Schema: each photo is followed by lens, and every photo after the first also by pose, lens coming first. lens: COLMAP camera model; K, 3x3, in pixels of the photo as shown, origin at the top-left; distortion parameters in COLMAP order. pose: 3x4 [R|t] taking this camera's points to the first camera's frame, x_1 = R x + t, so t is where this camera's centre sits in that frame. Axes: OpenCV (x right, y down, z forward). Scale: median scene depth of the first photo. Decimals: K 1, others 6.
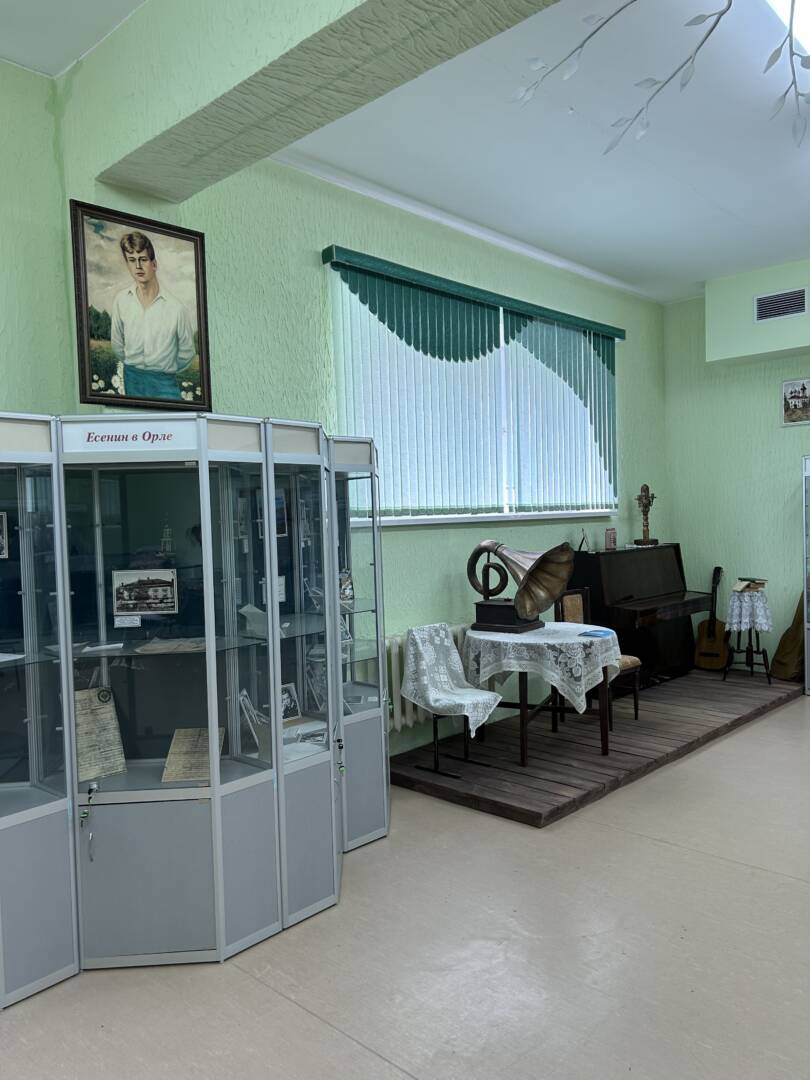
lens RADIAL K [[811.9, 0, 405.3], [0, 811.9, 548.9], [0, 0, 1]] dist [0.034177, -0.006311]
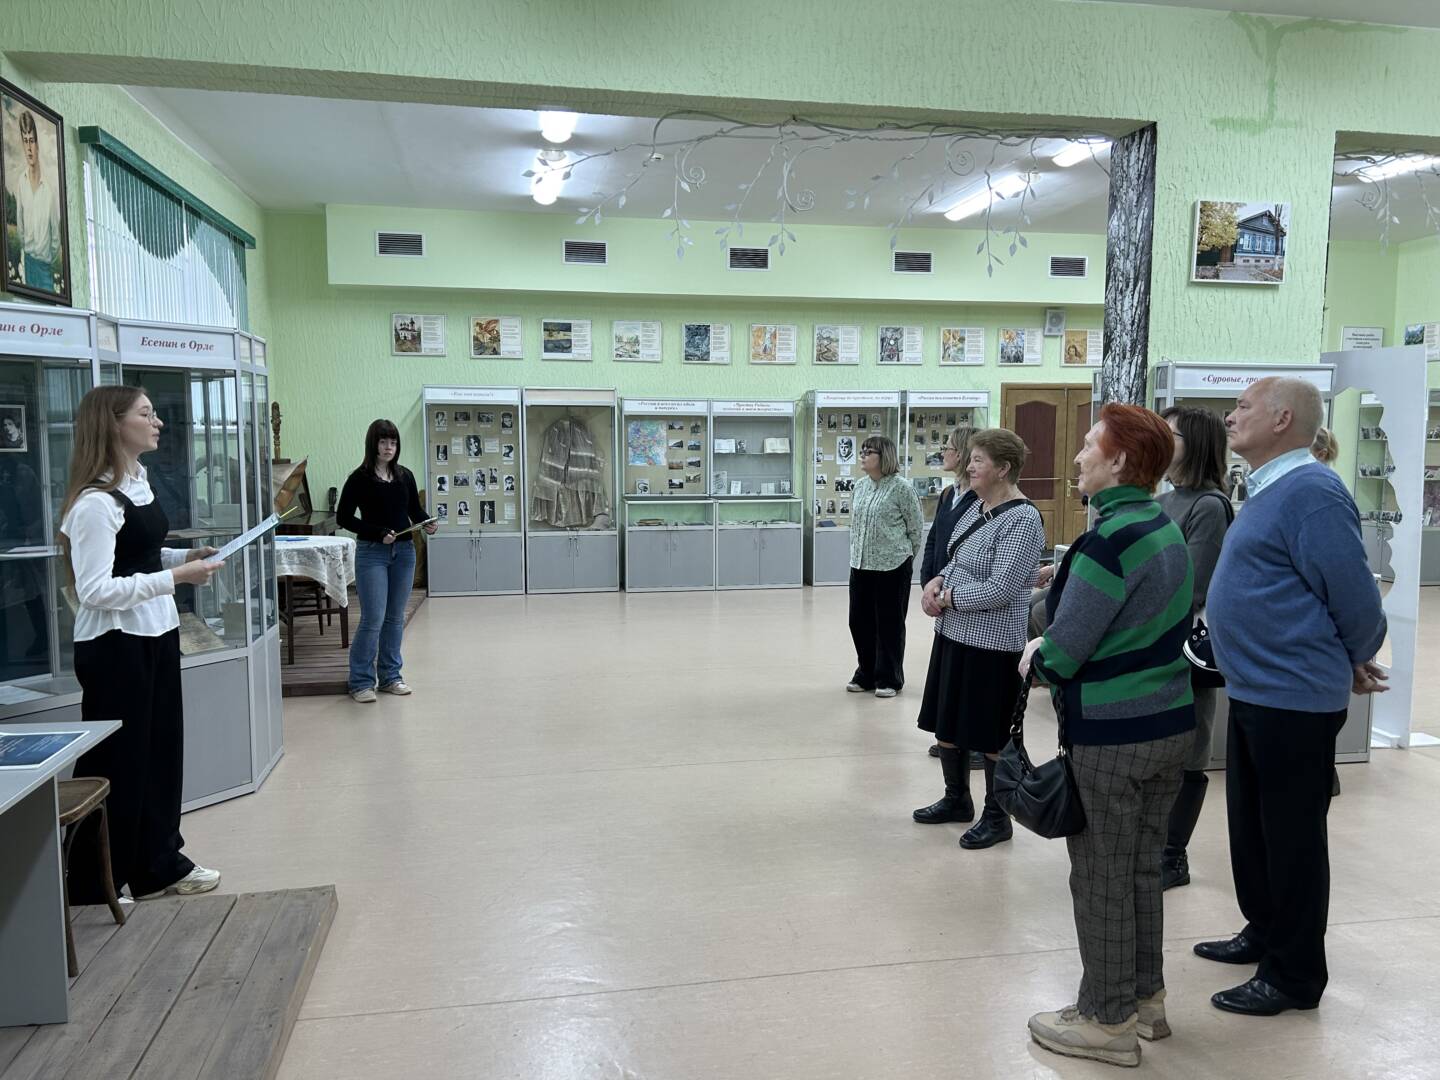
lens RADIAL K [[1082.5, 0, 723.1], [0, 1082.5, 536.9], [0, 0, 1]] dist [0.034177, -0.006311]
pose [[0.594191, -0.047344, 0.802929, -0.839977], [0.014243, 0.998729, 0.048348, 0.049745], [-0.804198, -0.017292, 0.594110, -0.382931]]
